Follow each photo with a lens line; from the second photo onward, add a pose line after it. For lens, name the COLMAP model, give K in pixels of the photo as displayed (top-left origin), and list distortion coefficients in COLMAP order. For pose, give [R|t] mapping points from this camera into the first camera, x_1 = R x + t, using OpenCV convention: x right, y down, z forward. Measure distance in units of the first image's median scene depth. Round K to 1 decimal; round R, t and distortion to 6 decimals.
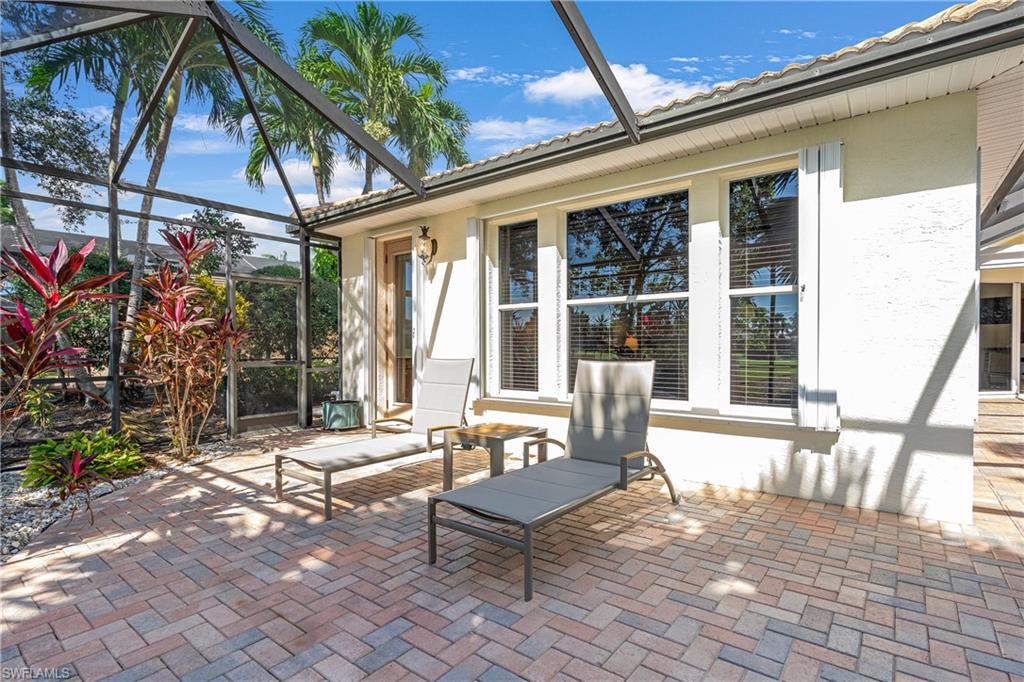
lens RADIAL K [[498.5, 0, 510.6], [0, 498.5, 364.2], [0, 0, 1]] dist [-0.000746, -0.000026]
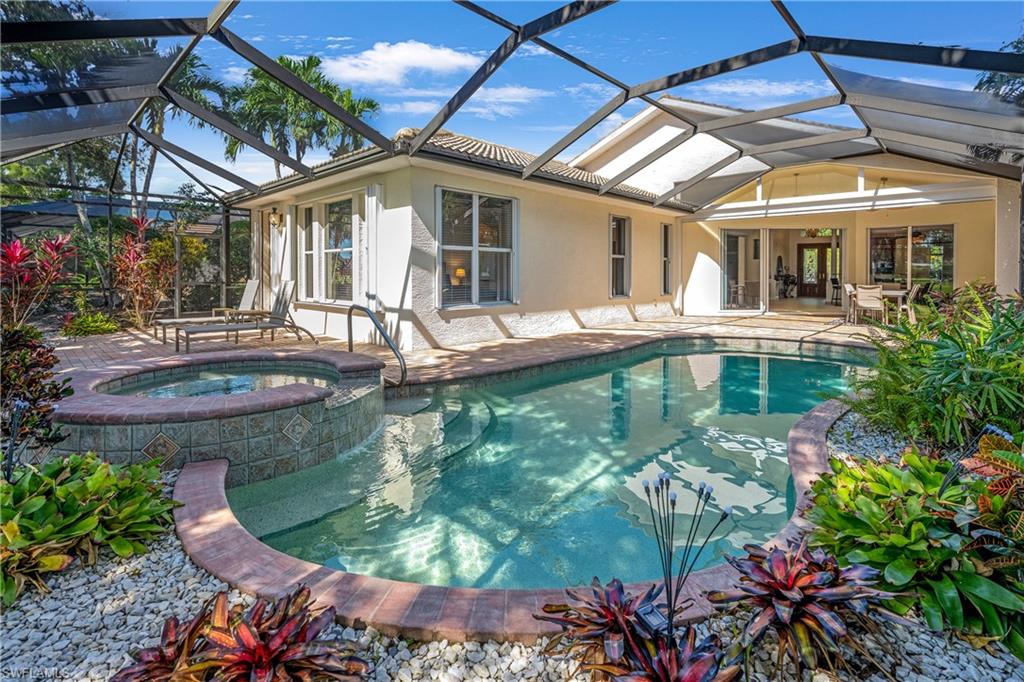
lens RADIAL K [[480.0, 0, 512.6], [0, 480.0, 300.8], [0, 0, 1]] dist [-0.002941, 0.000475]
pose [[0.994295, 0.002745, -0.106625, 0.793688], [0.000460, 0.999549, 0.030023, 0.008912], [0.106660, -0.029900, 0.993846, -0.583905]]
